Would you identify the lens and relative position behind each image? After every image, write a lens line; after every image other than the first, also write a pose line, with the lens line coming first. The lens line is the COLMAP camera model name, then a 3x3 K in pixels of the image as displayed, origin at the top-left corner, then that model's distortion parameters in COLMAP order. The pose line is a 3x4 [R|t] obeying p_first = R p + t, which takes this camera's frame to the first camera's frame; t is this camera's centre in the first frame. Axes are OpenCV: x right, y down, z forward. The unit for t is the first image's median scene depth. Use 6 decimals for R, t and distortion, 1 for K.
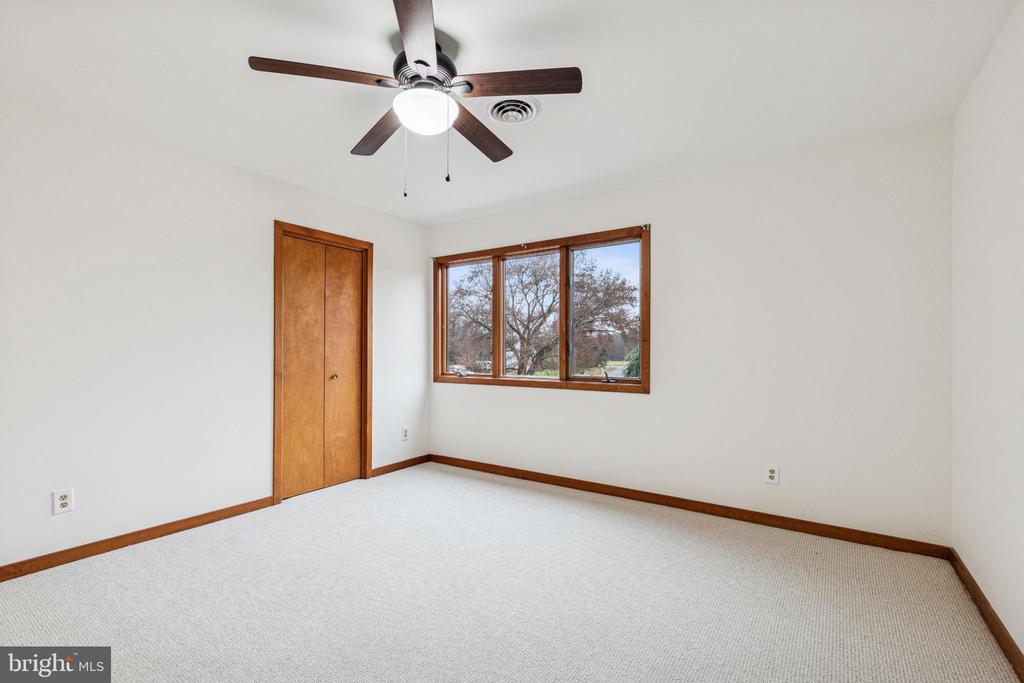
lens RADIAL K [[461.1, 0, 513.3], [0, 461.1, 349.8], [0, 0, 1]] dist [0.000113, 0.000217]
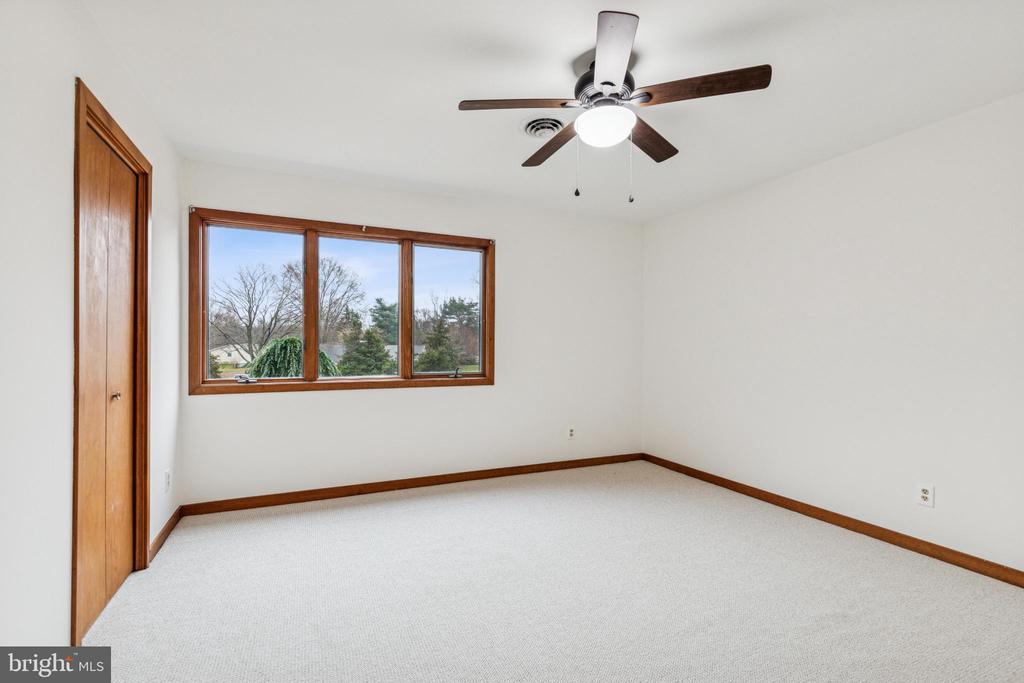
lens RADIAL K [[469.5, 0, 512.0], [0, 469.5, 341.5], [0, 0, 1]] dist [0.000378, 0.000169]
pose [[0.509108, 0.006644, 0.860677, -0.637273], [-0.005511, 0.999975, -0.004459, -0.008405], [-0.860685, -0.002473, 0.509132, 0.318357]]
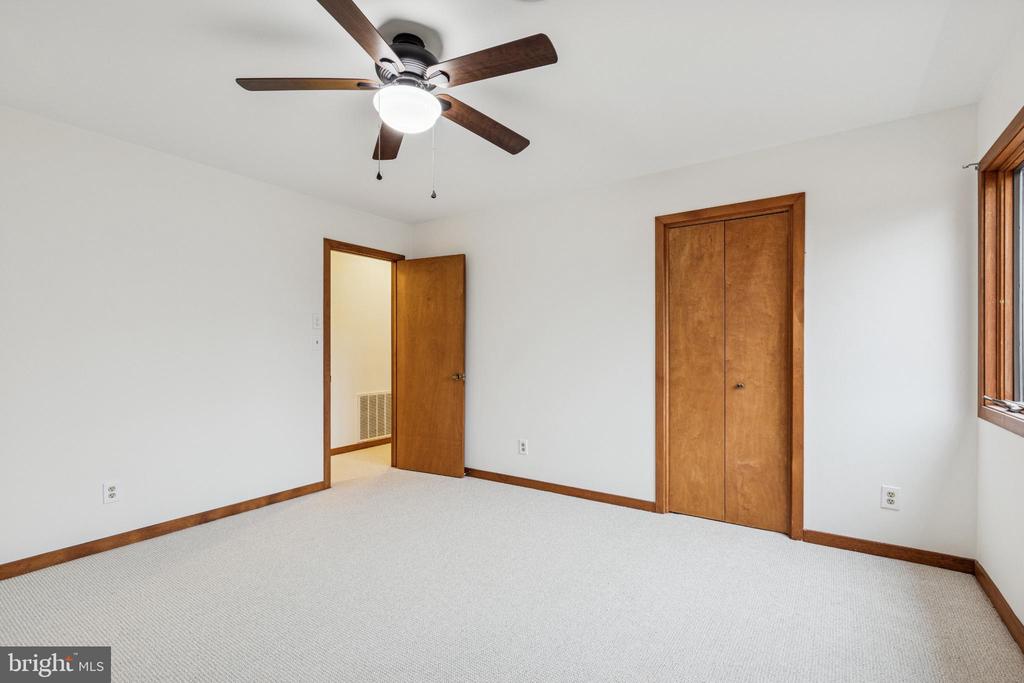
lens RADIAL K [[461.1, 0, 513.3], [0, 461.1, 349.8], [0, 0, 1]] dist [0.000113, 0.000217]
pose [[-0.003503, 0.001564, -0.999993, 0.397984], [0.006202, 0.999980, 0.001543, -0.006820], [0.999975, -0.006196, -0.003513, 0.628078]]
